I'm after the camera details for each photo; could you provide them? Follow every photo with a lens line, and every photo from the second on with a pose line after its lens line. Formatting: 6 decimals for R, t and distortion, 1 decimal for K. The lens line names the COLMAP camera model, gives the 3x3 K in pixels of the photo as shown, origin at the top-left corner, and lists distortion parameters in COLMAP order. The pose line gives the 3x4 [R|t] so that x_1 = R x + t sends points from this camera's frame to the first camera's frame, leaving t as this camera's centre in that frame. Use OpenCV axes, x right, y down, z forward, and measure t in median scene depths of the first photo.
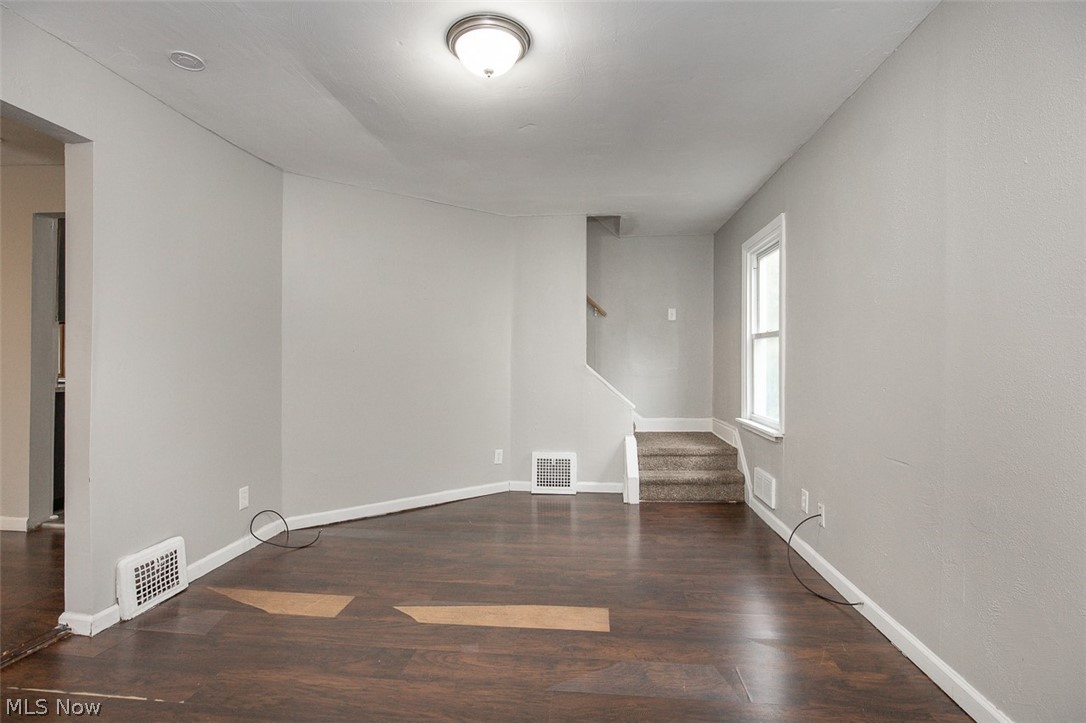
lens RADIAL K [[489.8, 0, 525.5], [0, 489.8, 354.2], [0, 0, 1]] dist [-0.019656, 0.003492]
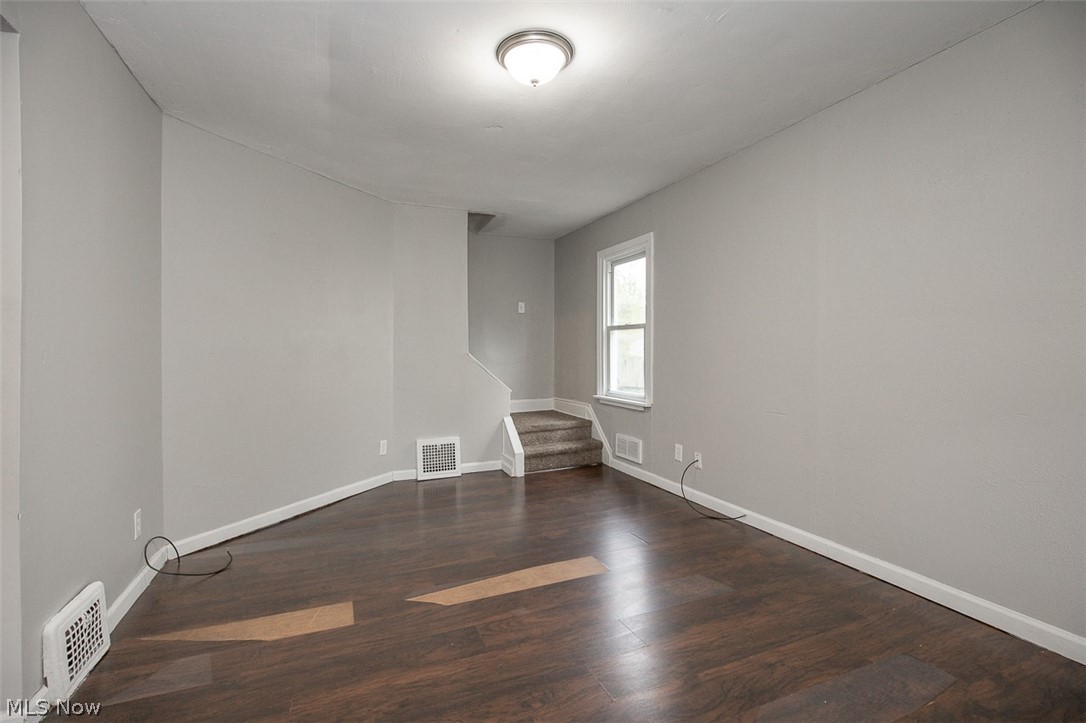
lens RADIAL K [[489.8, 0, 499.0], [0, 489.8, 345.9], [0, 0, 1]] dist [-0.019656, 0.003492]
pose [[0.890834, -0.003688, 0.454314, -0.365810], [0.002381, 0.999991, 0.003449, 0.004195], [-0.454323, -0.001991, 0.890835, 0.030011]]
